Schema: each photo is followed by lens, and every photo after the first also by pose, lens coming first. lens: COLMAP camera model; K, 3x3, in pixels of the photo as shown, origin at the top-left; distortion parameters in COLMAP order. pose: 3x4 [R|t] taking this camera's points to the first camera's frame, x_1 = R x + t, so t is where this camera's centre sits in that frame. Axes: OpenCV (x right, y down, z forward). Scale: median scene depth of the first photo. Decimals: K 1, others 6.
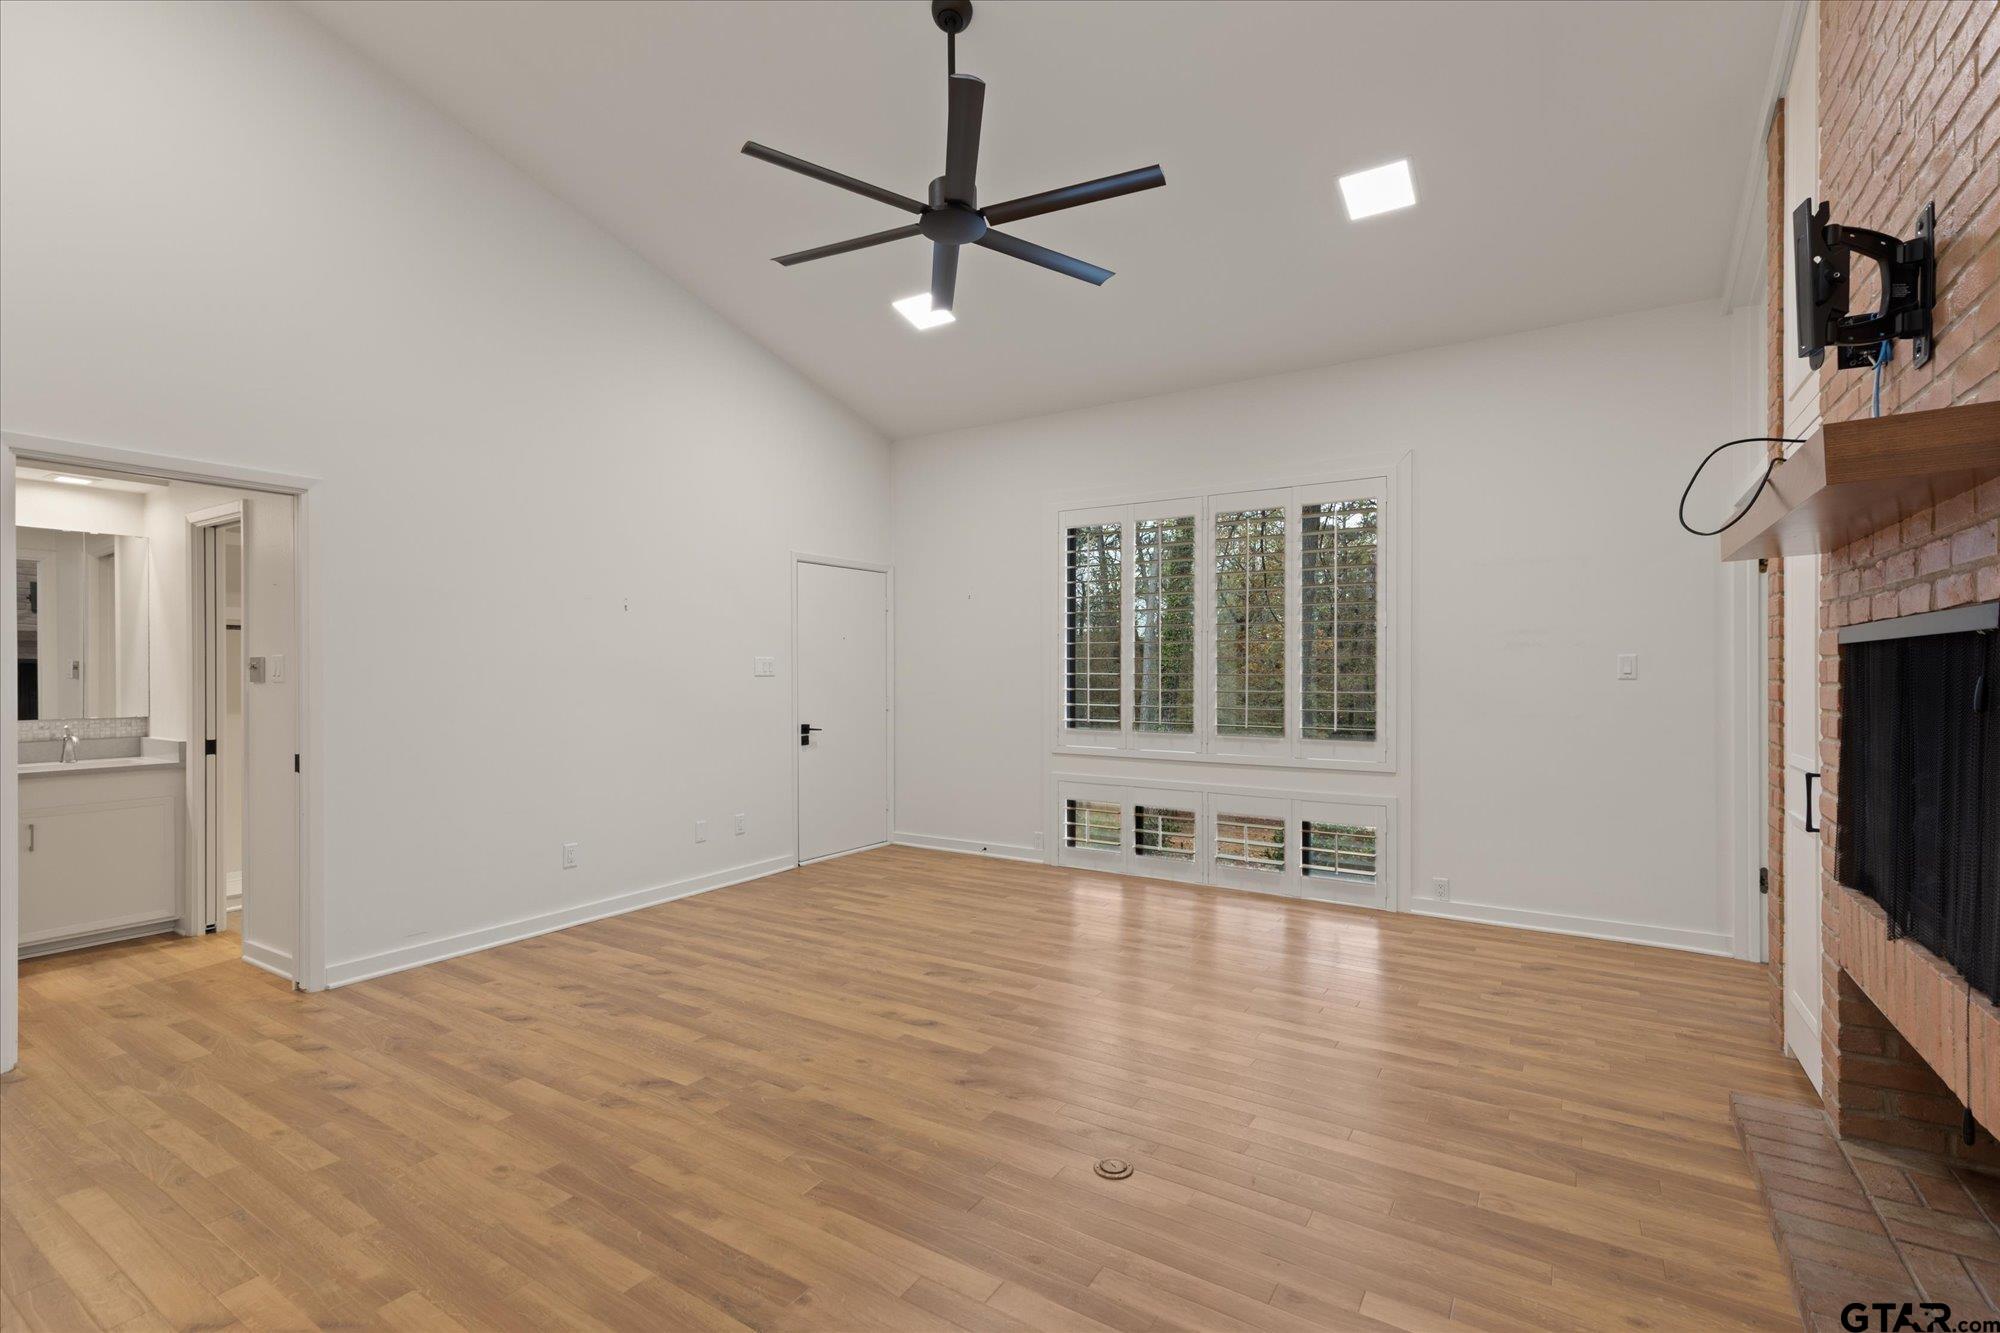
lens RADIAL K [[911.2, 0, 995.1], [0, 911.2, 668.0], [0, 0, 1]] dist [-0.005376, -0.000165]
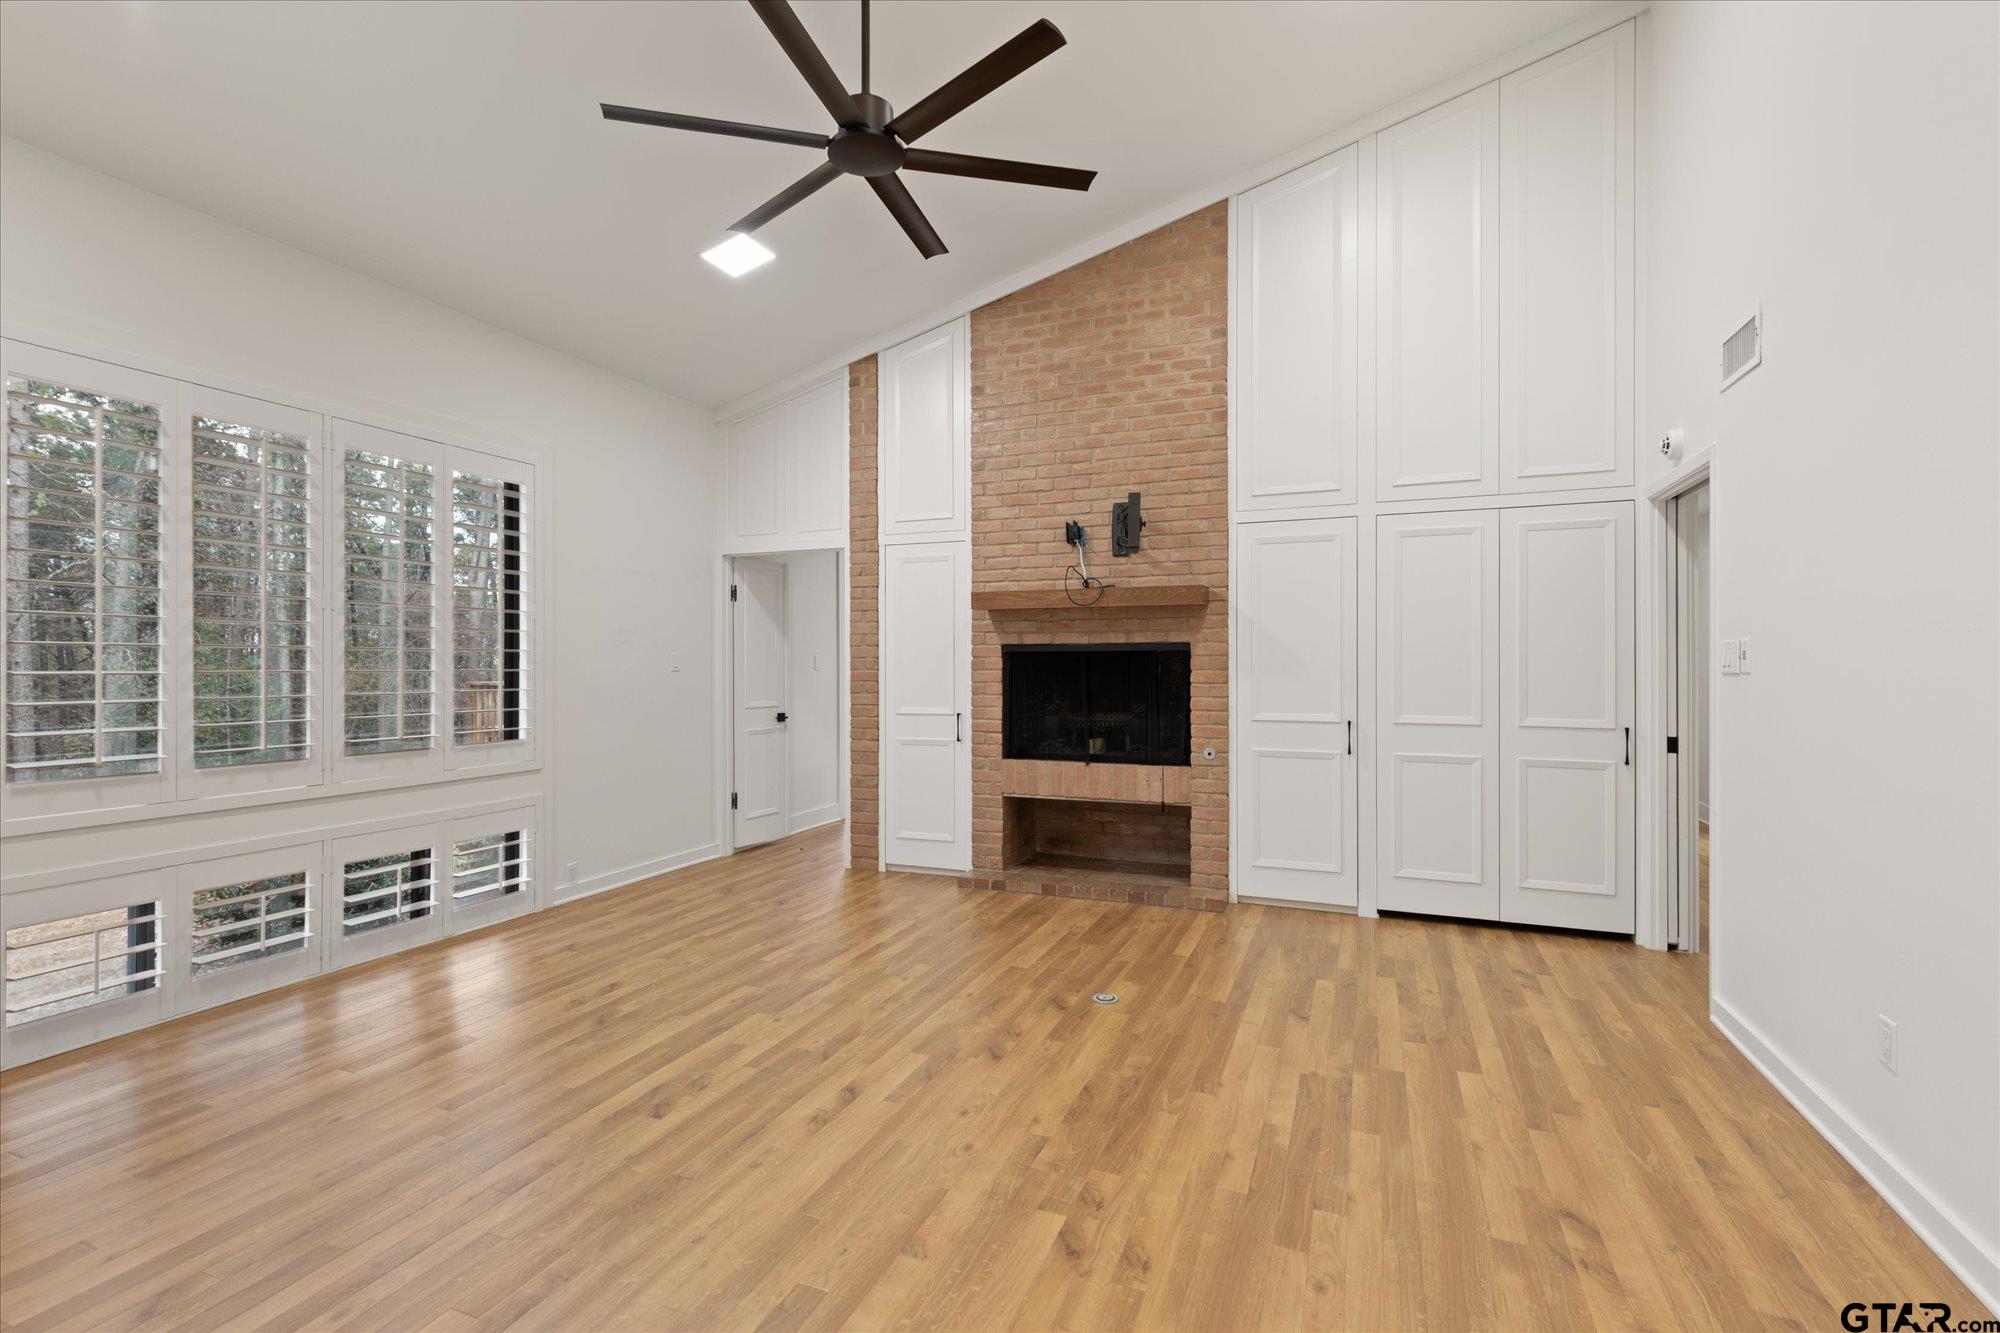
lens RADIAL K [[911.2, 0, 1007.2], [0, 911.2, 659.9], [0, 0, 1]] dist [-0.005376, -0.000165]
pose [[-0.191084, 0.000475, 0.981574, -1.083058], [0.005502, 0.999985, 0.000588, -0.001841], [-0.981558, 0.005513, -0.191084, 1.204736]]
